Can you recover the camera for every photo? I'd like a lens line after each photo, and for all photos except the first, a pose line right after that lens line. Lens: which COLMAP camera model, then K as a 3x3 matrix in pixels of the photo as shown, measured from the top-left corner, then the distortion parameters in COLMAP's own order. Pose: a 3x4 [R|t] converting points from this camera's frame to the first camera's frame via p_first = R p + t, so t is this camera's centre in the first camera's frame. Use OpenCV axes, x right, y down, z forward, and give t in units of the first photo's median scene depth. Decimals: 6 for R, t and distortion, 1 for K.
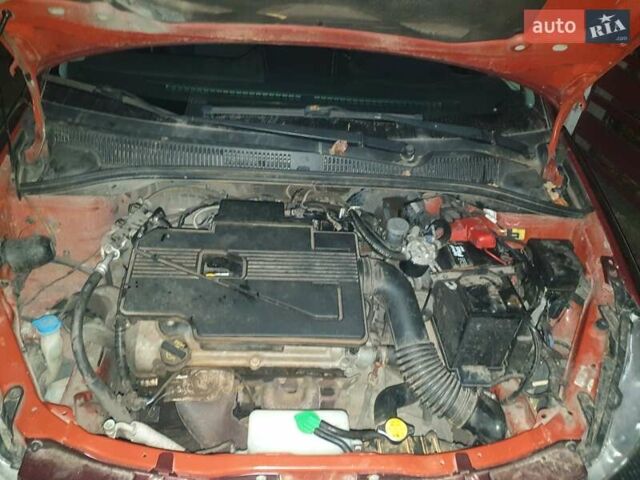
lens RADIAL K [[489.8, 0, 320.0], [0, 489.8, 240.0], [0, 0, 1]] dist [0.001304, -0.004355]
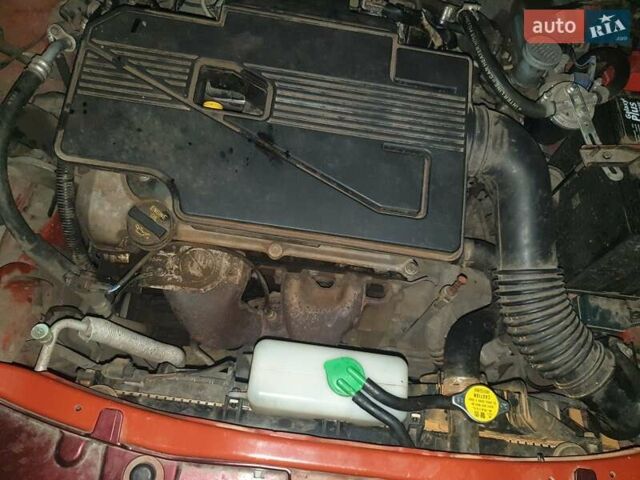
lens RADIAL K [[489.8, 0, 320.0], [0, 489.8, 240.0], [0, 0, 1]] dist [0.001304, -0.004355]
pose [[0.987805, 0.147103, -0.051013, -0.041769], [-0.115840, 0.913287, 0.390497, -0.024710], [0.104032, -0.379825, 0.919190, 0.411020]]
